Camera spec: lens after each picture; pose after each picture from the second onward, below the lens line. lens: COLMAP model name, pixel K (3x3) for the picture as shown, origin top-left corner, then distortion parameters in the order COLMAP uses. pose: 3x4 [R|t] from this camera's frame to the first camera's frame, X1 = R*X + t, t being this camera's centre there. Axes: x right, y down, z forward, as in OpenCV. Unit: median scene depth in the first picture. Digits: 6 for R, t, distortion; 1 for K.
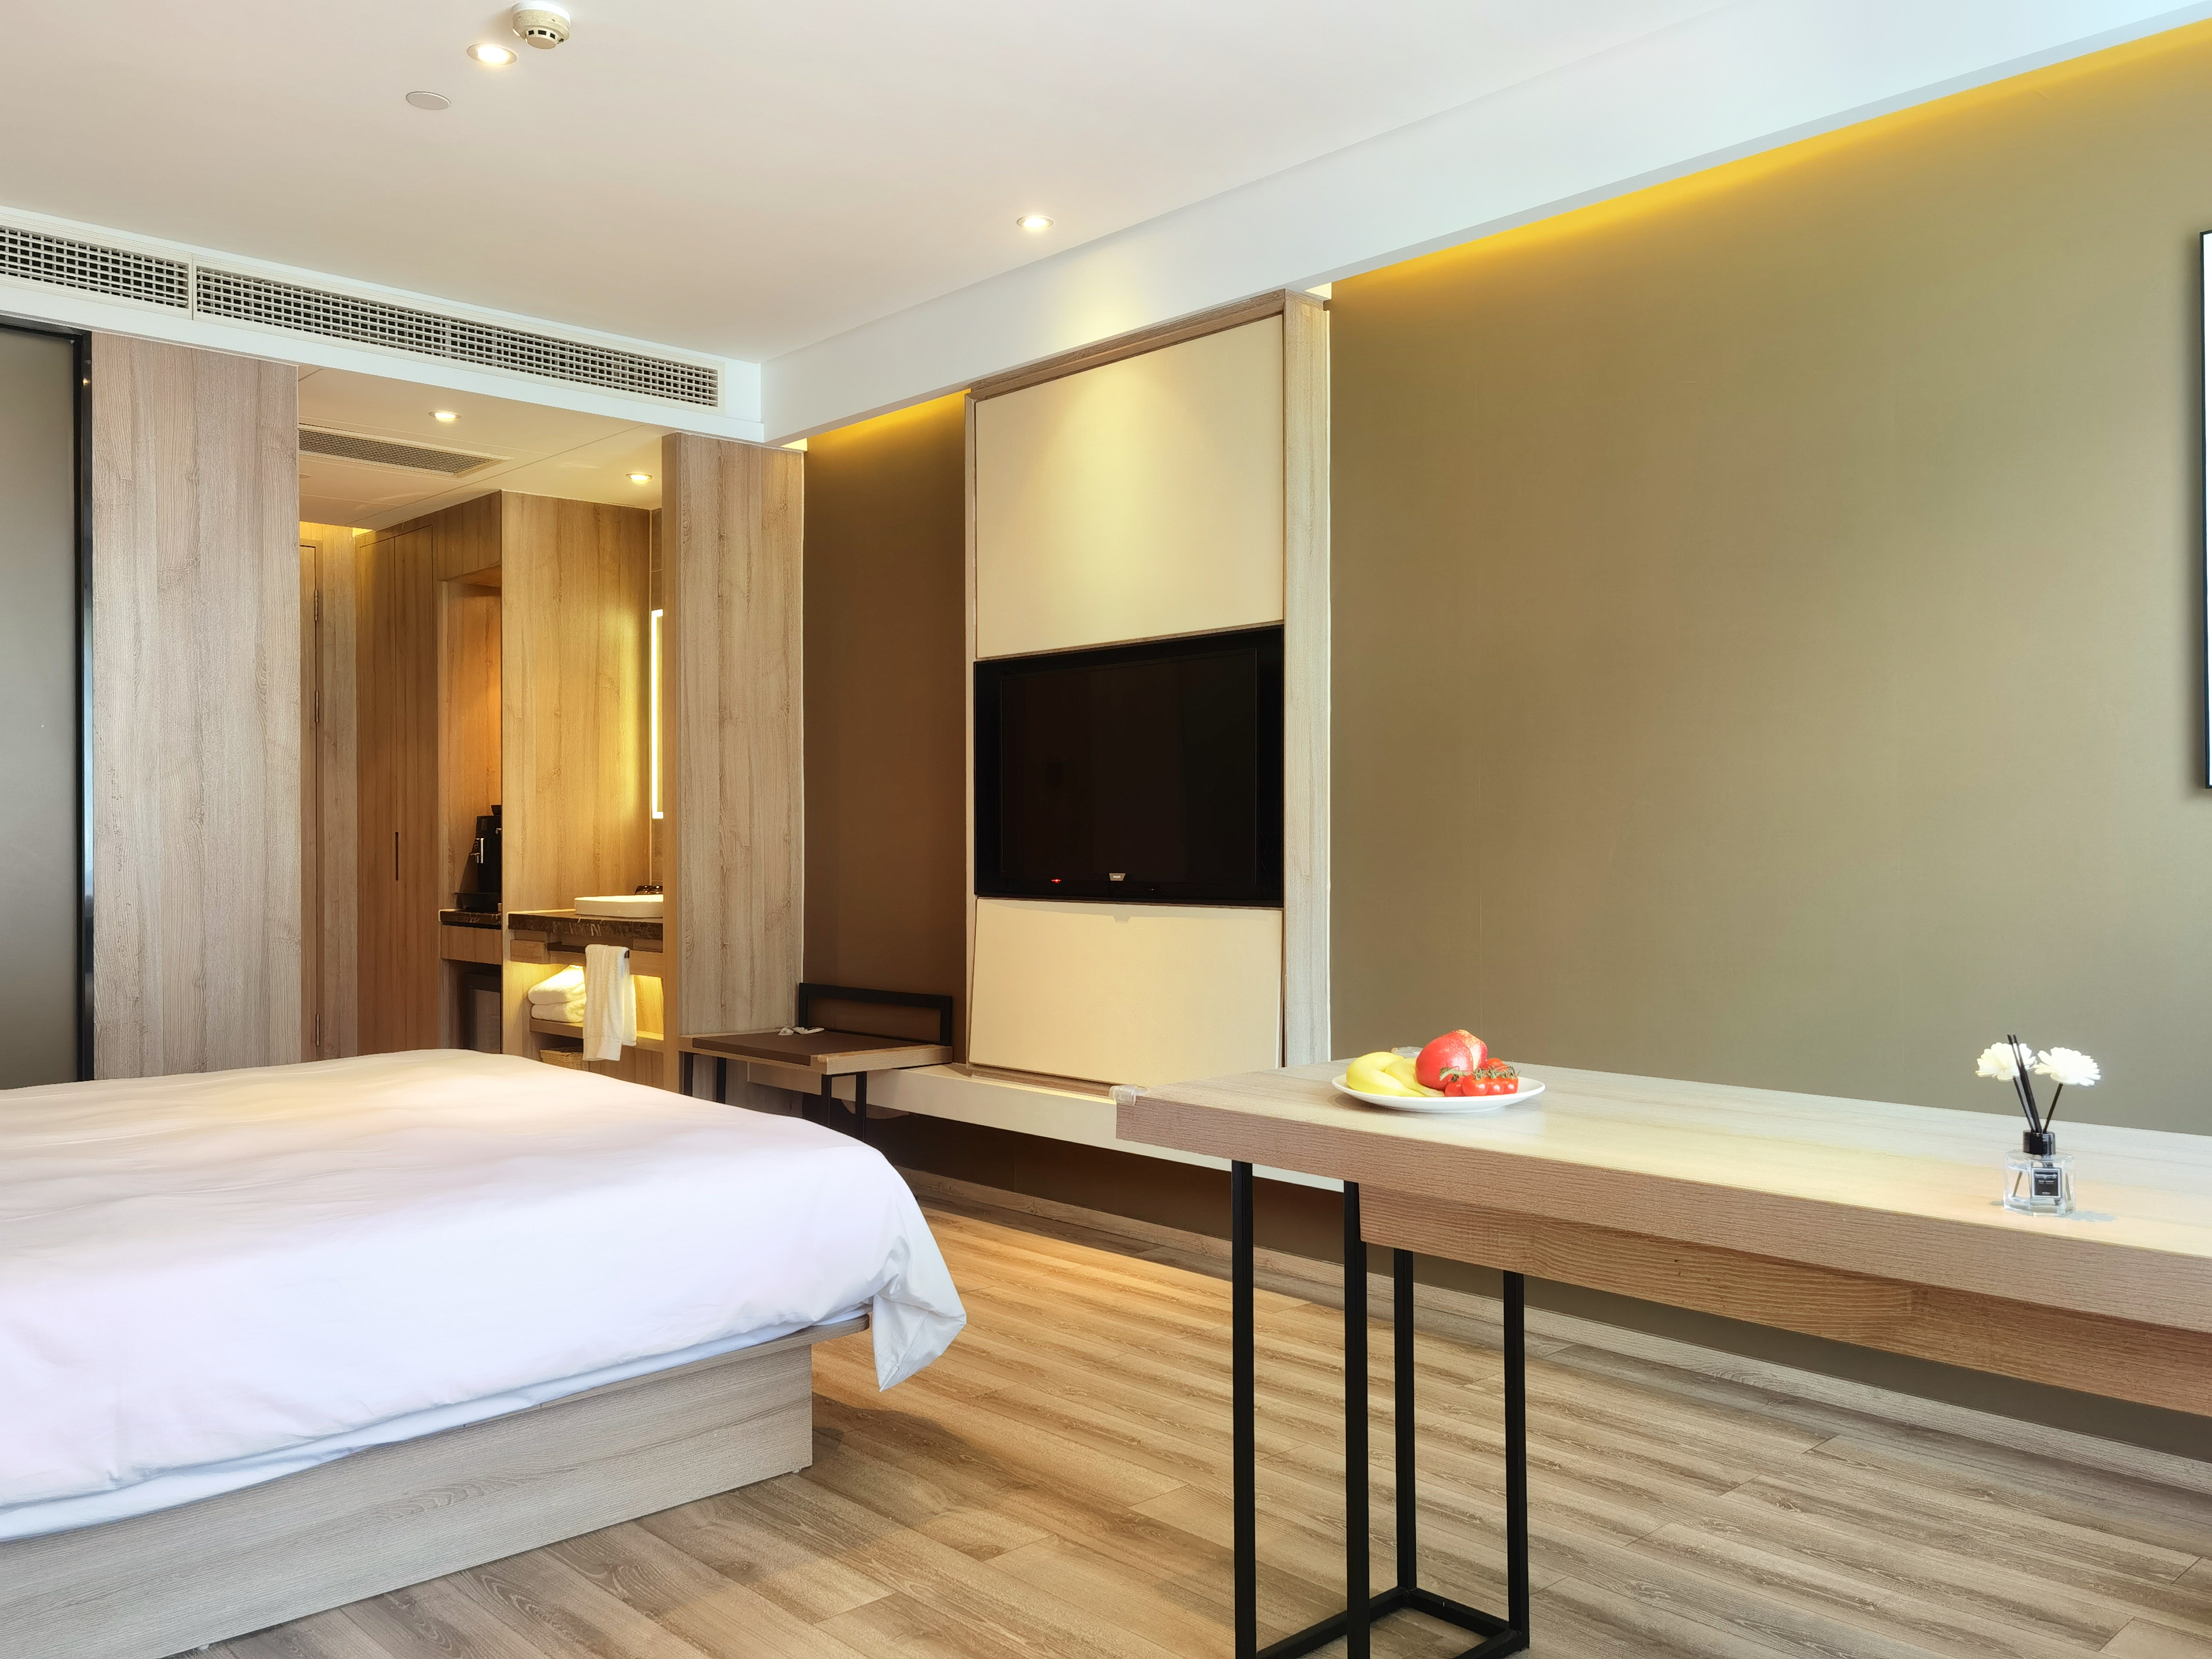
lens RADIAL K [[1775.2, 0, 1108.7], [0, 1775.2, 816.2], [0, 0, 1]] dist [0.059562, -0.036245]
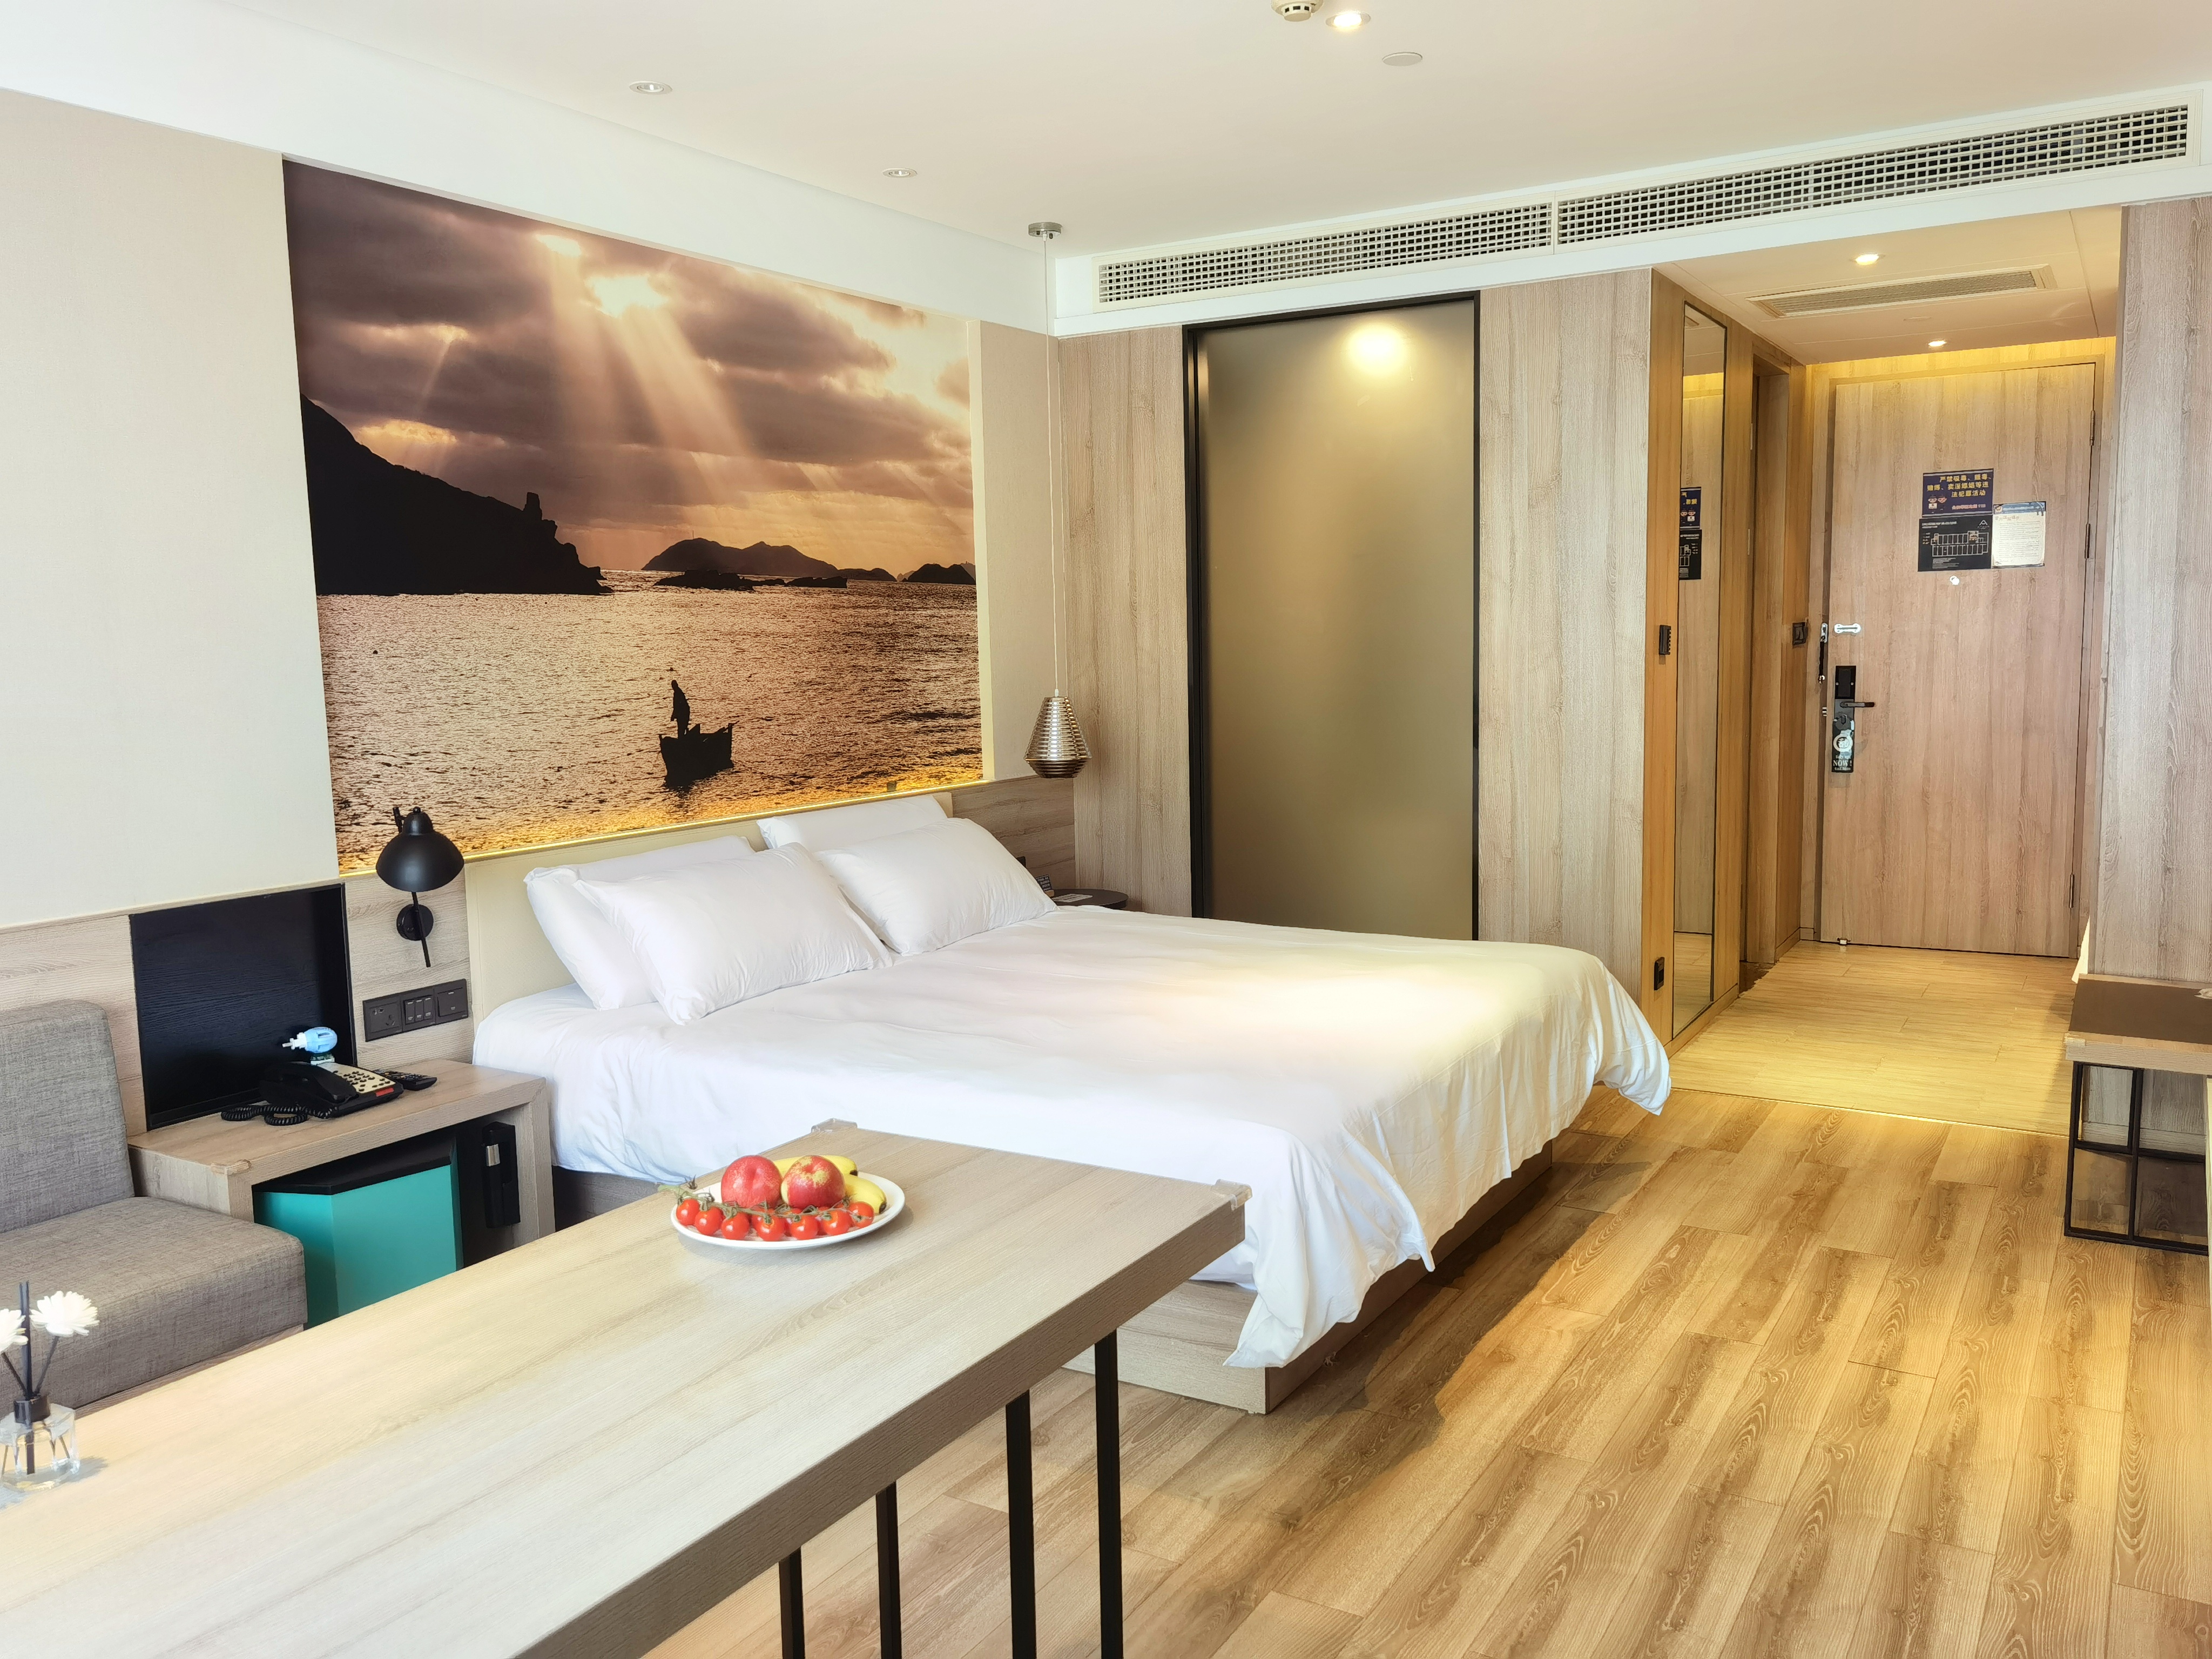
lens RADIAL K [[1775.2, 0, 1113.1], [0, 1775.2, 819.2], [0, 0, 1]] dist [0.059562, -0.036245]
pose [[0.285907, 0.102424, -0.952768, 0.489531], [0.032344, 0.992673, 0.116419, -0.068347], [0.957711, -0.064101, 0.280499, 0.411903]]
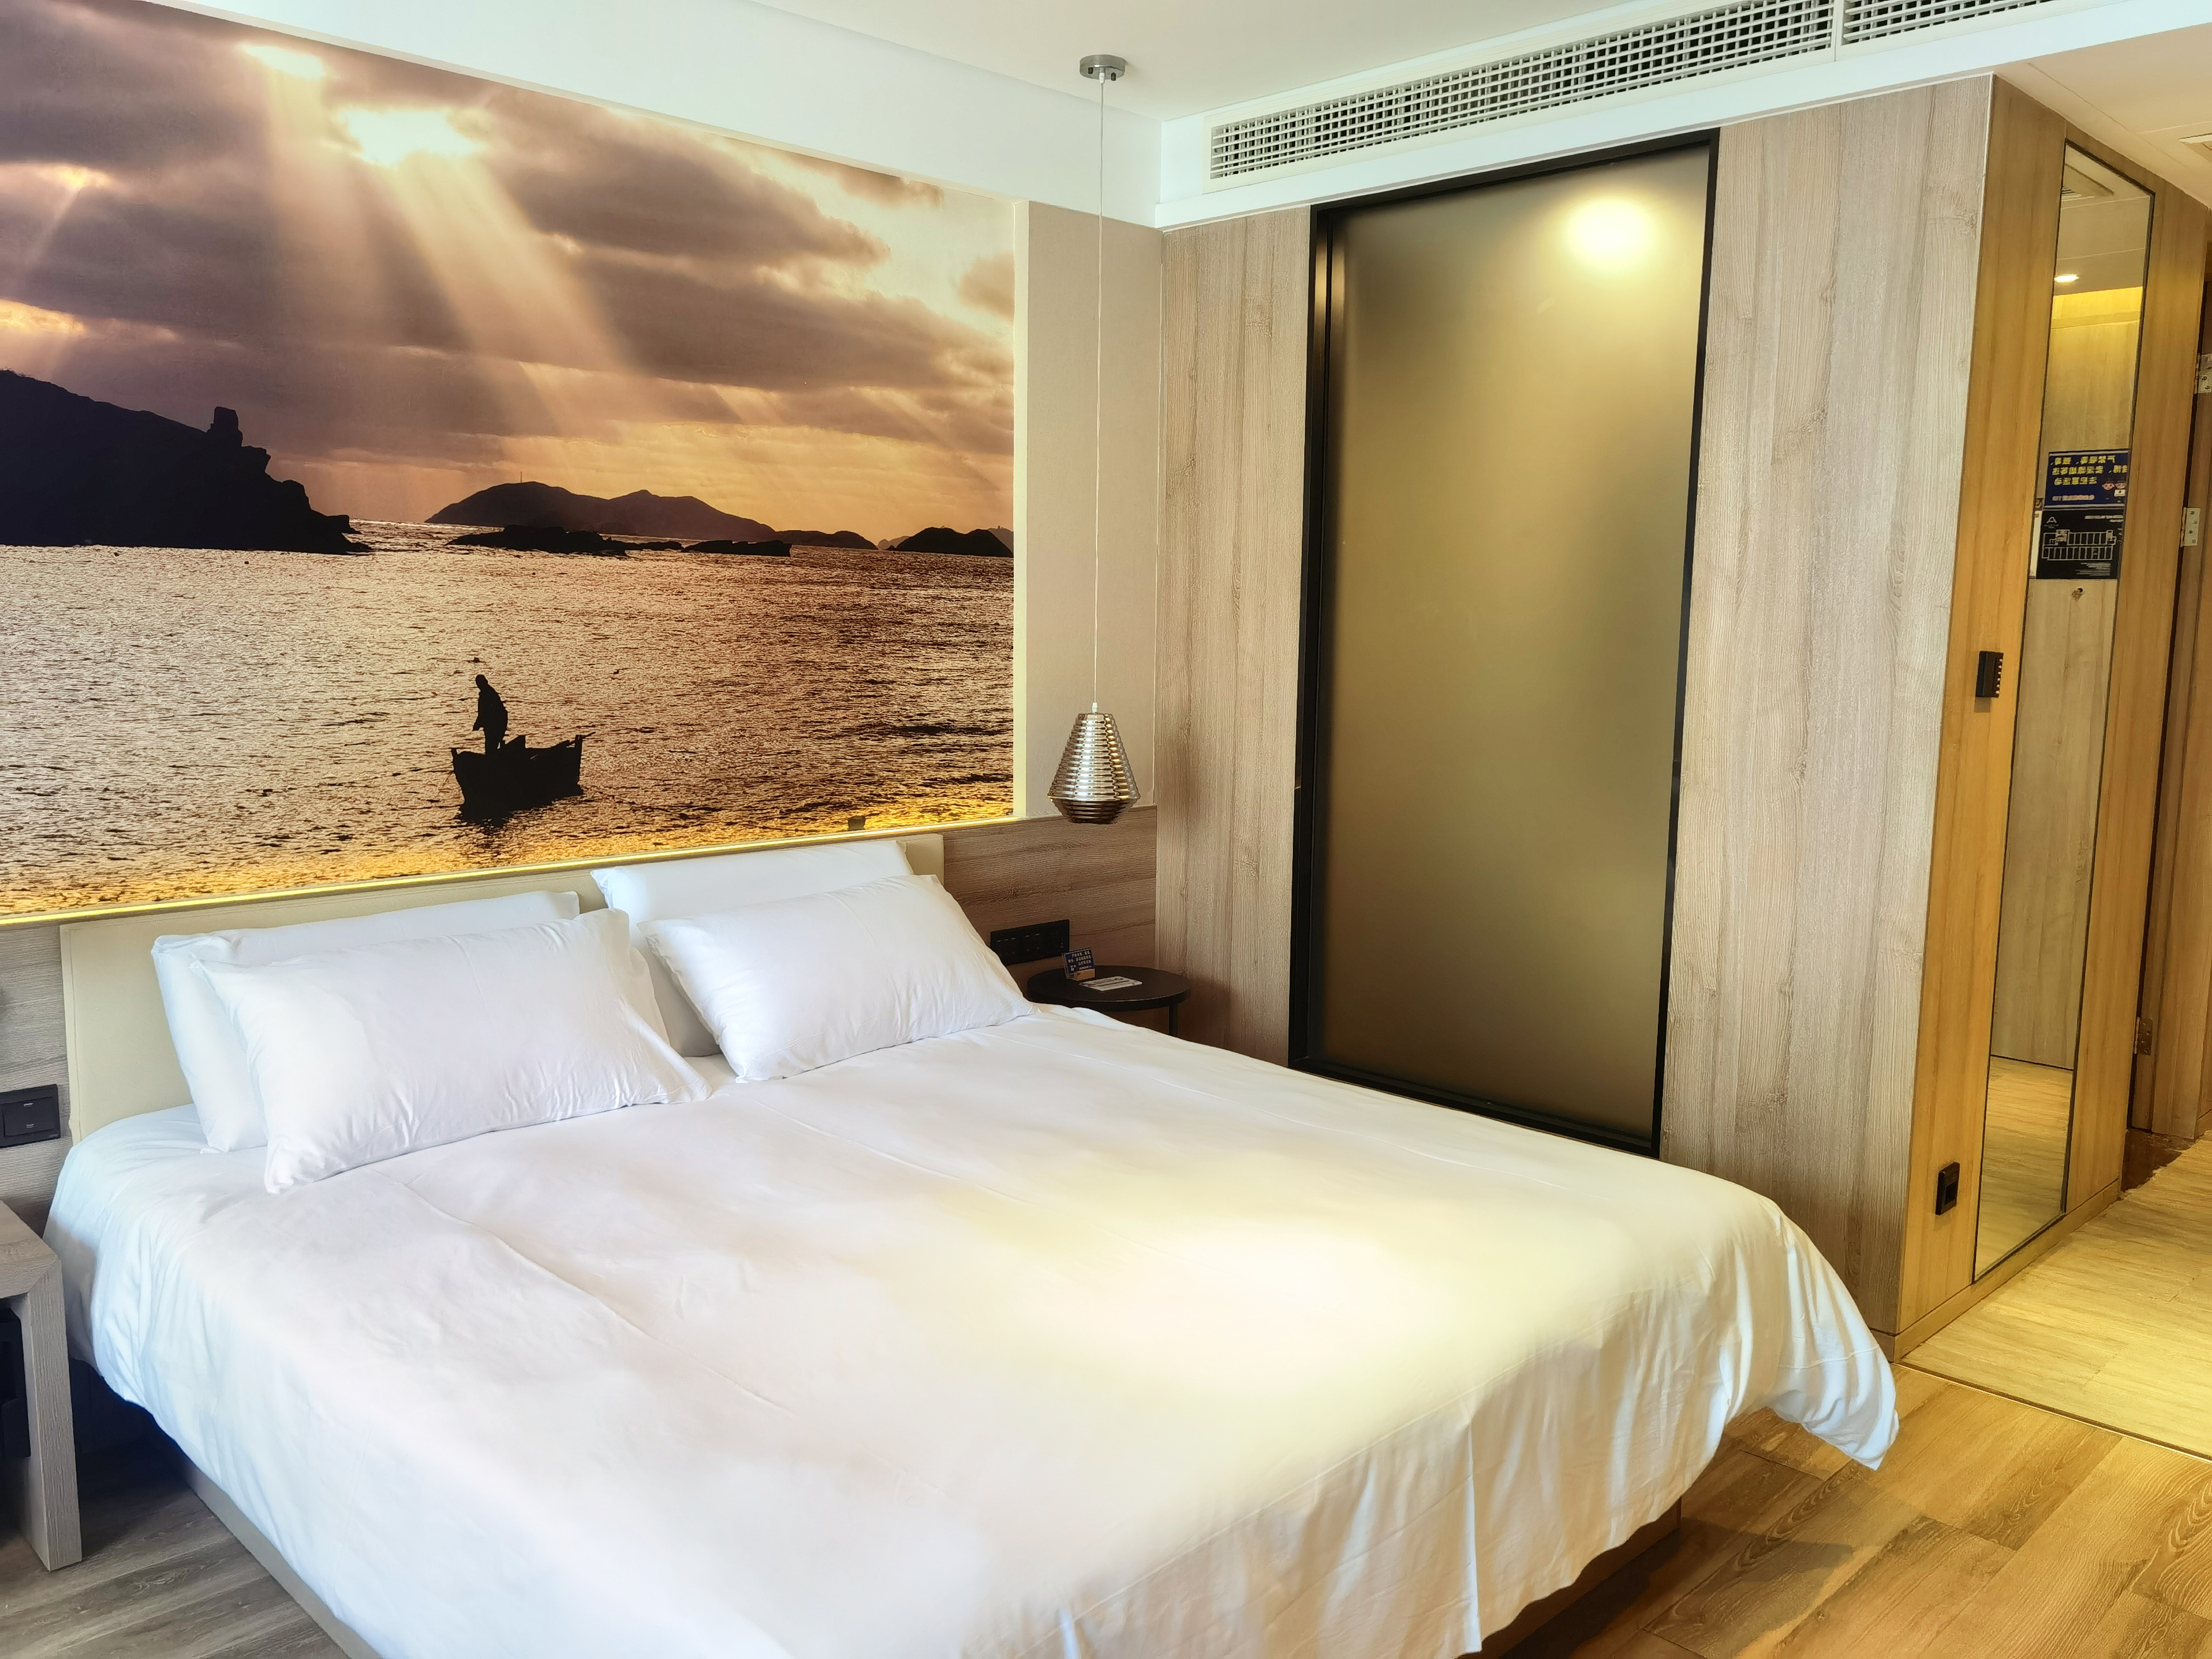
lens RADIAL K [[1775.2, 0, 1097.4], [0, 1775.2, 829.0], [0, 0, 1]] dist [0.059562, -0.036245]
pose [[0.045099, 0.132220, -0.990194, 0.210662], [-0.000868, 0.991207, 0.132315, -0.071849], [0.998982, -0.005108, 0.044817, 0.678401]]
